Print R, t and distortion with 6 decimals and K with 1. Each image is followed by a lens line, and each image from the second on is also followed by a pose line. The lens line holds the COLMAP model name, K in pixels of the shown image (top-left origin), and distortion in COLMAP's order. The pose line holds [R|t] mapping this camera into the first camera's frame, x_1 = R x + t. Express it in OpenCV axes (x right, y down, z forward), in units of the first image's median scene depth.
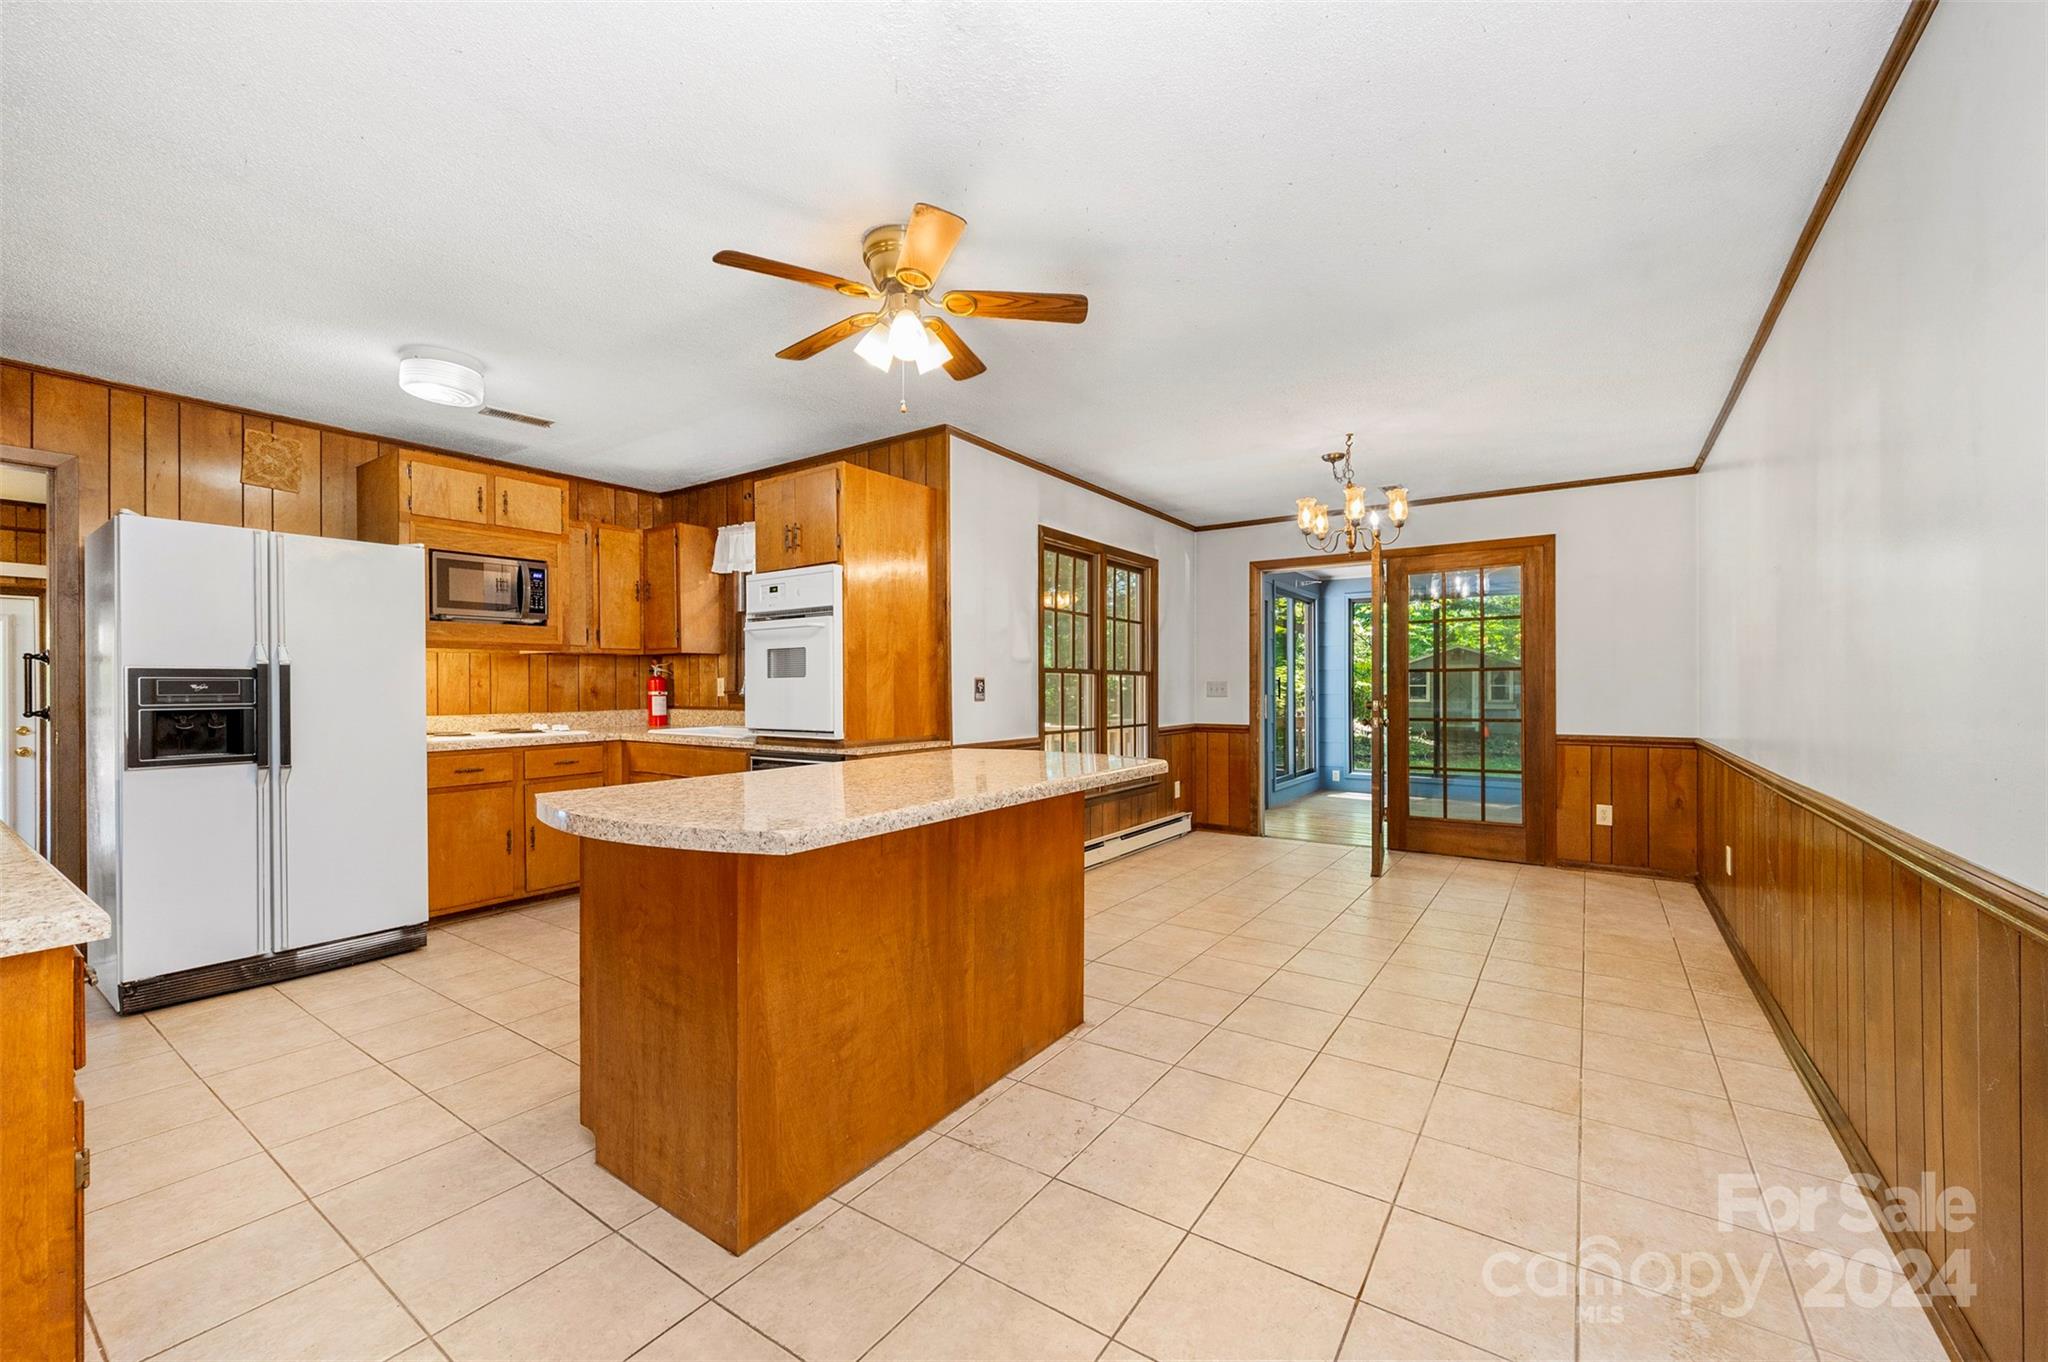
lens RADIAL K [[810.2, 0, 1024.8], [0, 810.2, 685.0], [0, 0, 1]] dist [-0.000744, 0.000120]
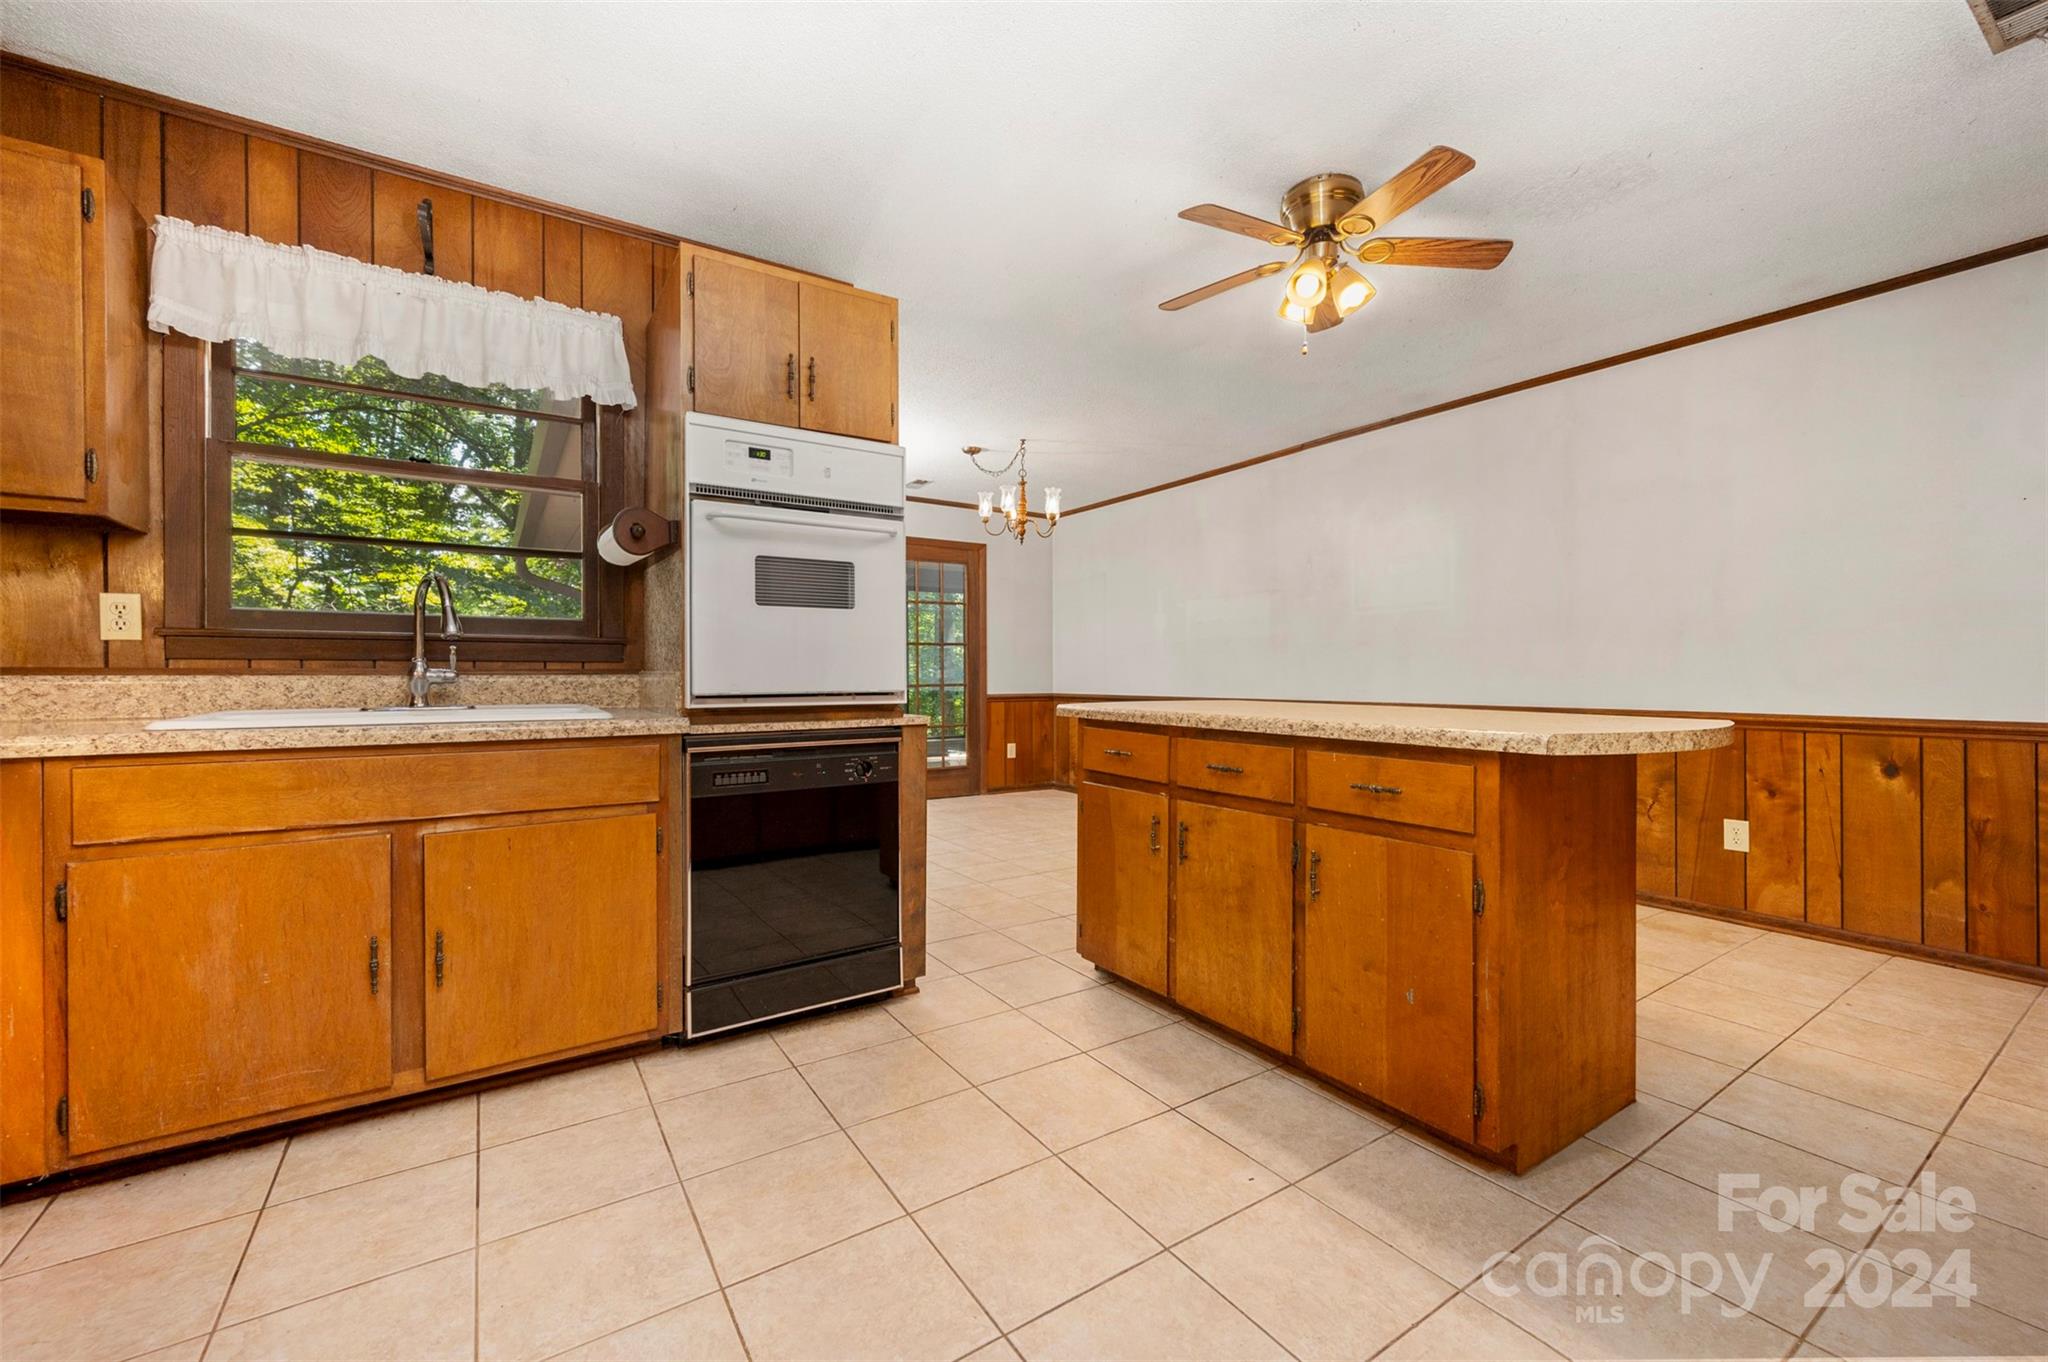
lens RADIAL K [[821.0, 0, 1016.2], [0, 821.0, 673.1], [0, 0, 1]] dist [-0.000266, -0.000115]
pose [[0.373175, 0.003742, 0.927754, -0.739986], [-0.001709, 0.999993, -0.003345, 0.038794], [-0.927760, -0.000337, 0.373179, 0.572948]]
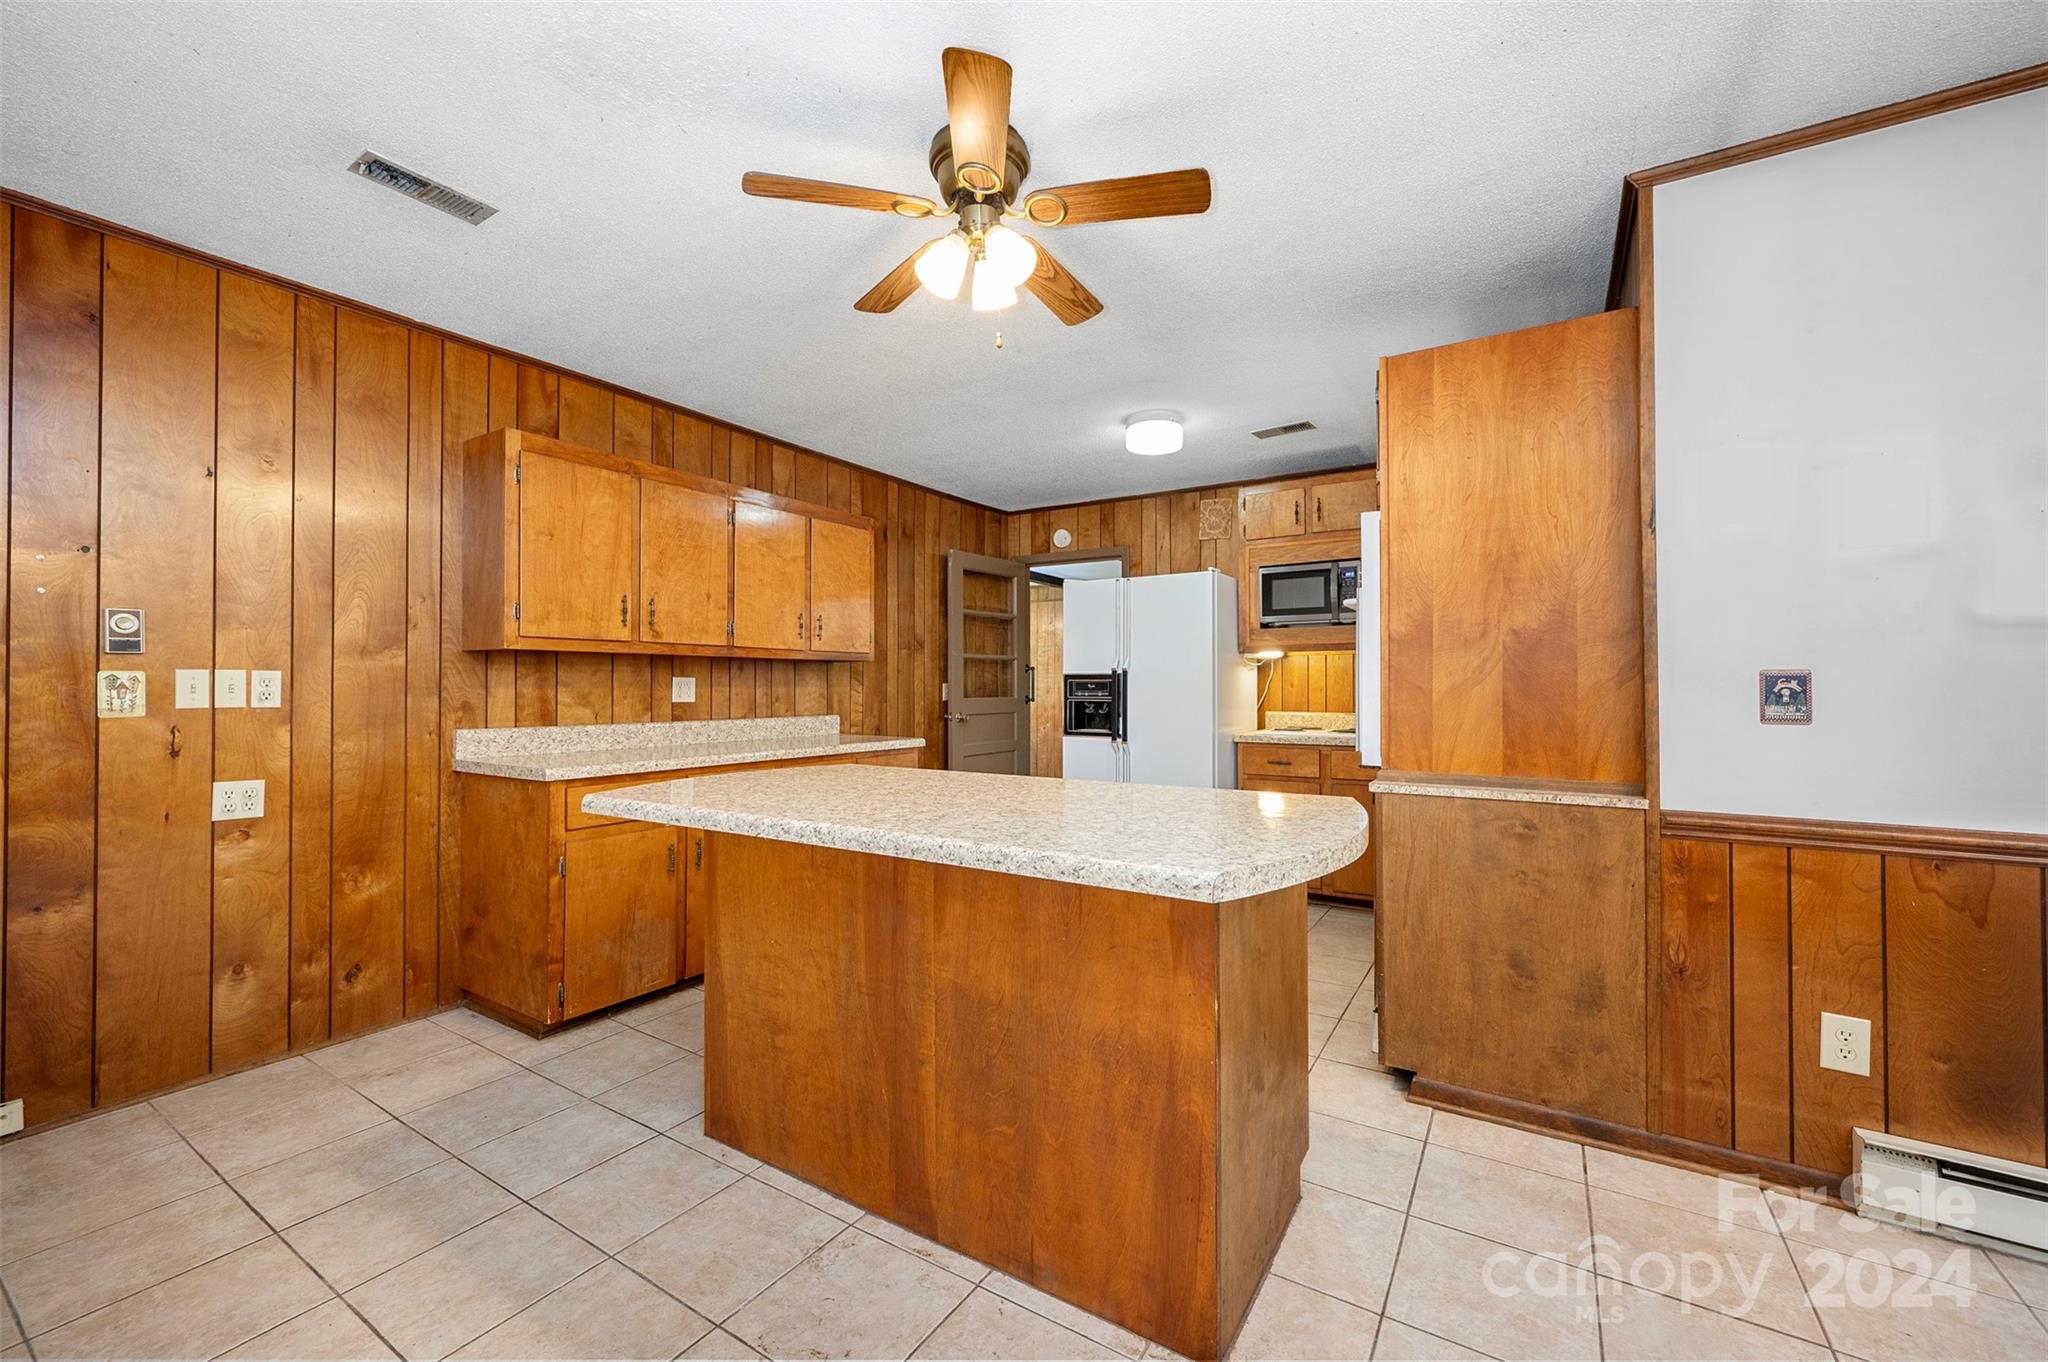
lens RADIAL K [[808.9, 0, 1026.0], [0, 808.9, 678.6], [0, 0, 1]] dist [0.000428, 0.000136]
pose [[0.048240, -0.004883, -0.998824, 0.387181], [-0.000417, 0.999988, -0.004909, -0.002523], [0.998836, 0.000653, 0.048238, 0.591304]]
